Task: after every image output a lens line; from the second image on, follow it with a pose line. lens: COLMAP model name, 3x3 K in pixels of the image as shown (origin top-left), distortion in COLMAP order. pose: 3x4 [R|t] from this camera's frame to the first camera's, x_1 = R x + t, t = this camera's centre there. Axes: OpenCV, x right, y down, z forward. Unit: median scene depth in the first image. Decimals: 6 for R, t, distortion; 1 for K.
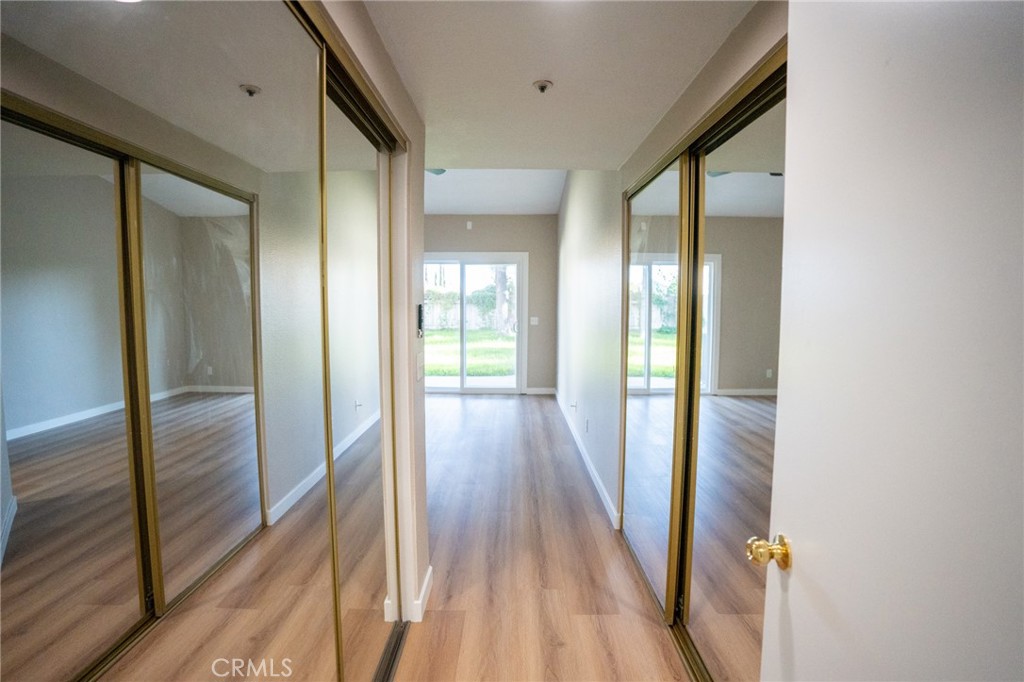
lens RADIAL K [[476.2, 0, 510.5], [0, 476.2, 337.6], [0, 0, 1]] dist [-0.066635, 0.025159]
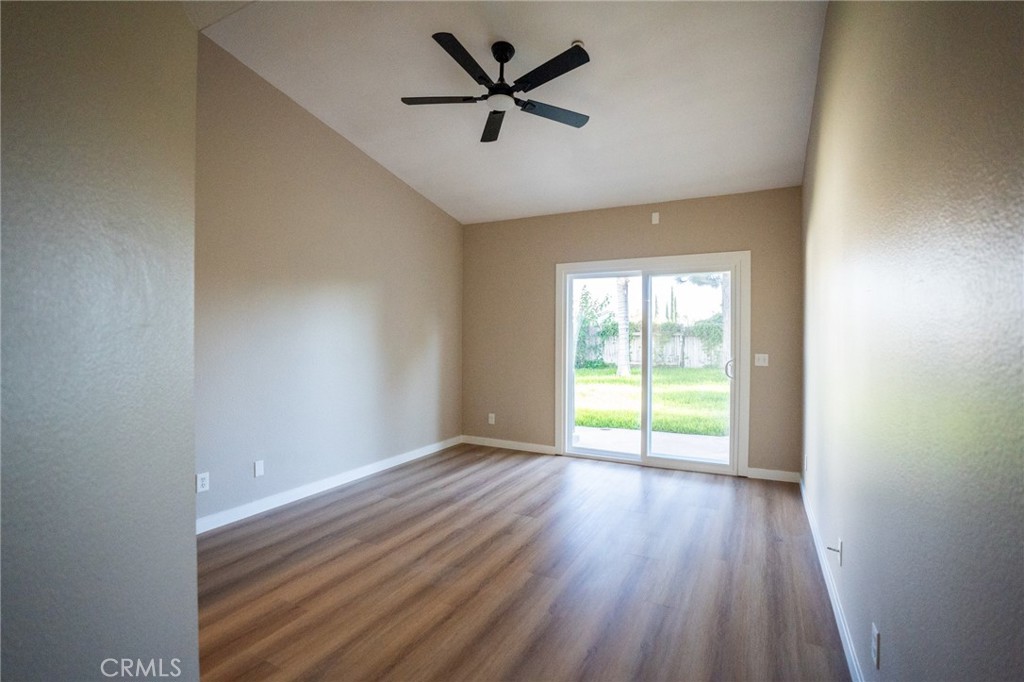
lens RADIAL K [[476.2, 0, 510.5], [0, 476.2, 337.6], [0, 0, 1]] dist [-0.066635, 0.025159]
pose [[0.887100, -0.000270, -0.461577, 0.075805], [-0.033040, 0.997398, -0.064083, -0.025630], [0.460393, 0.072098, 0.884782, 0.565680]]
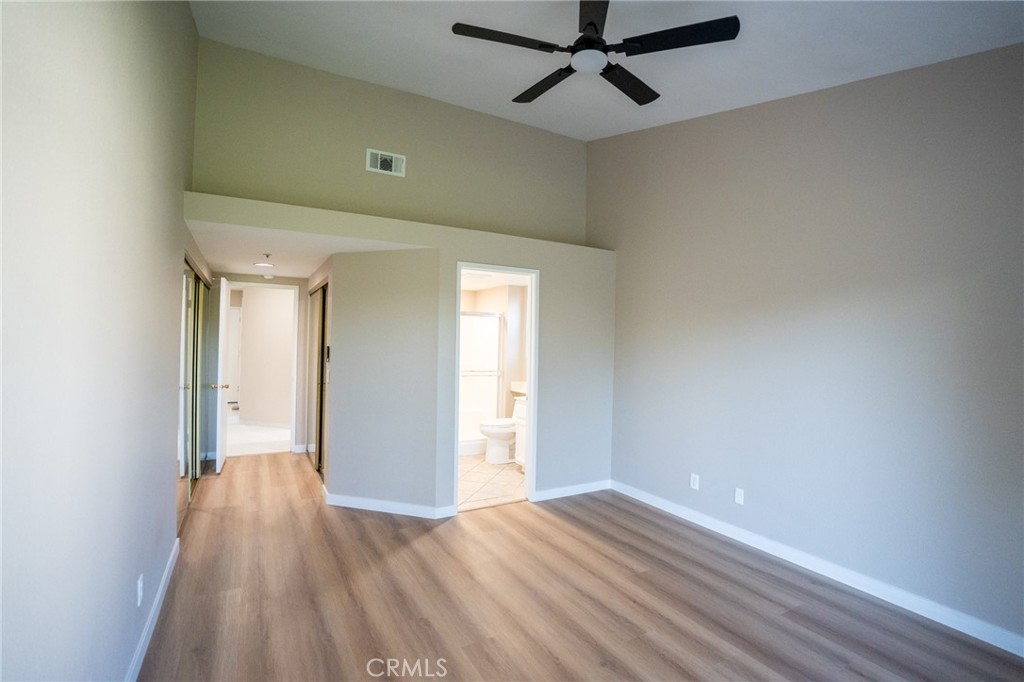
lens RADIAL K [[476.2, 0, 510.5], [0, 476.2, 337.6], [0, 0, 1]] dist [-0.066635, 0.025159]
pose [[-0.869134, -0.024520, -0.493969, 0.069808], [-0.061532, 0.996371, 0.058807, -0.144076], [0.490735, 0.081506, -0.867488, 1.669012]]
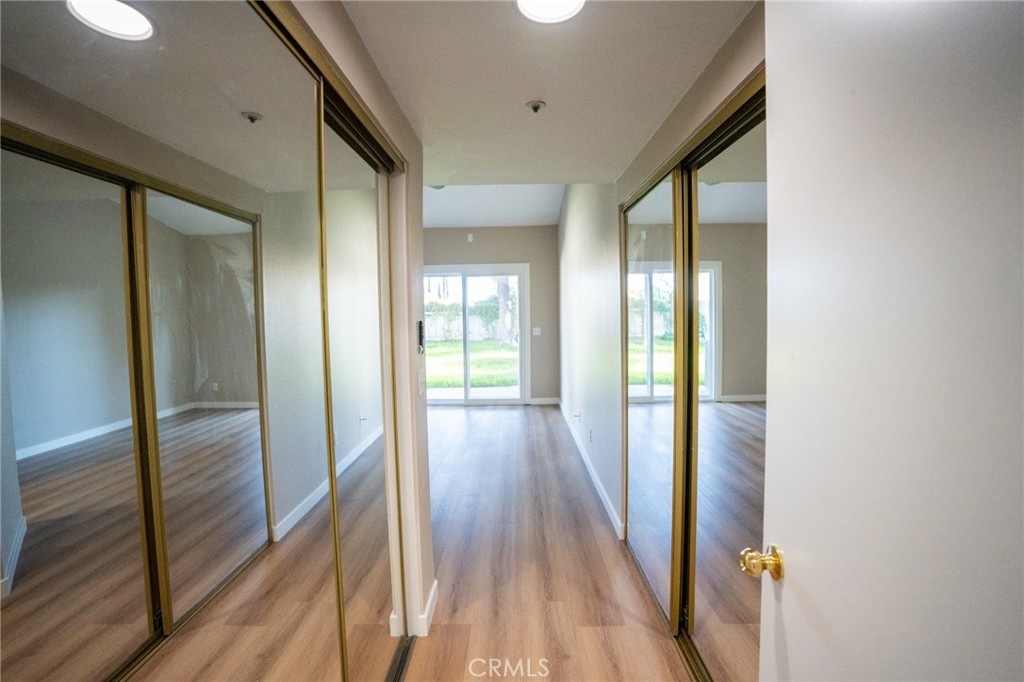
lens RADIAL K [[476.2, 0, 510.5], [0, 476.2, 337.6], [0, 0, 1]] dist [-0.066635, 0.025159]
pose [[0.999755, -0.020479, -0.008378, 0.005247], [0.020310, 0.999597, -0.019836, -0.005168], [0.008781, 0.019661, 0.999768, -0.007185]]
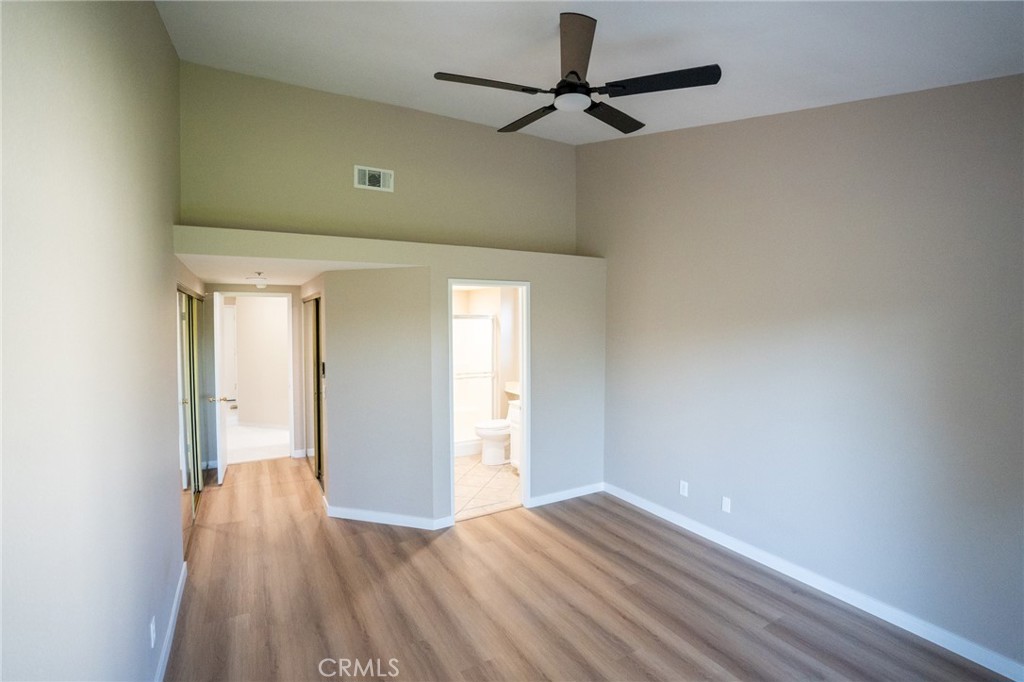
lens RADIAL K [[474.9, 0, 509.5], [0, 474.9, 336.3], [0, 0, 1]] dist [-0.066182, 0.024414]
pose [[-0.865399, 0.015097, -0.500856, 0.070141], [-0.040718, 0.994122, 0.100321, -0.222416], [0.499426, 0.107211, -0.859697, 1.677473]]
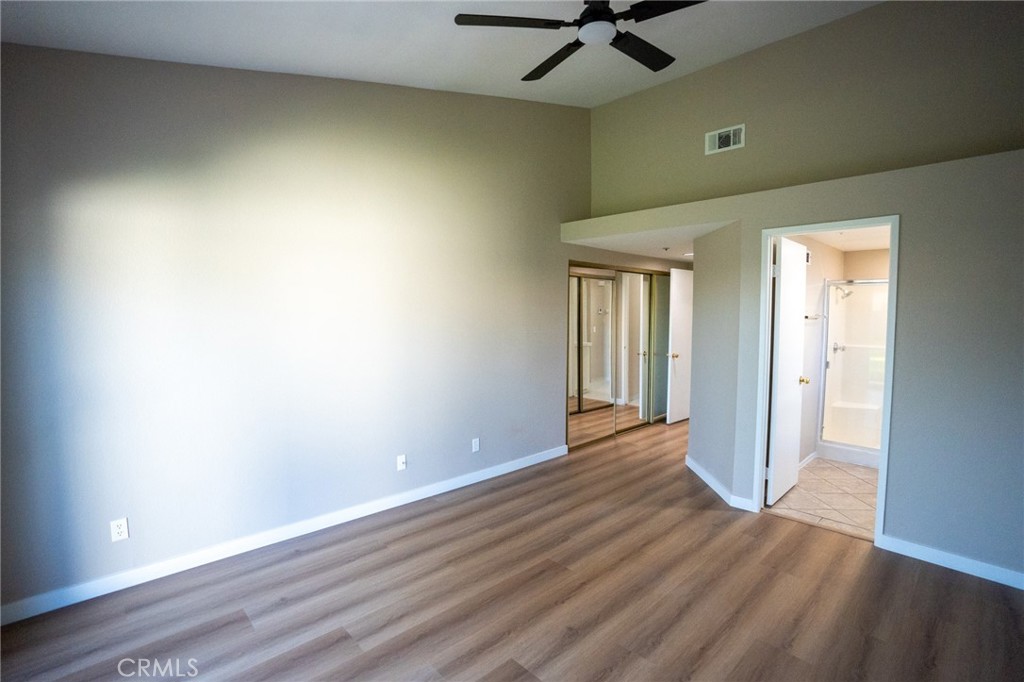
lens RADIAL K [[474.9, 0, 509.5], [0, 474.9, 336.3], [0, 0, 1]] dist [-0.066182, 0.024414]
pose [[-0.694179, -0.044994, 0.718395, -0.625080], [0.050868, 0.992483, 0.111313, -0.161594], [-0.718003, 0.113815, -0.686672, 1.686099]]
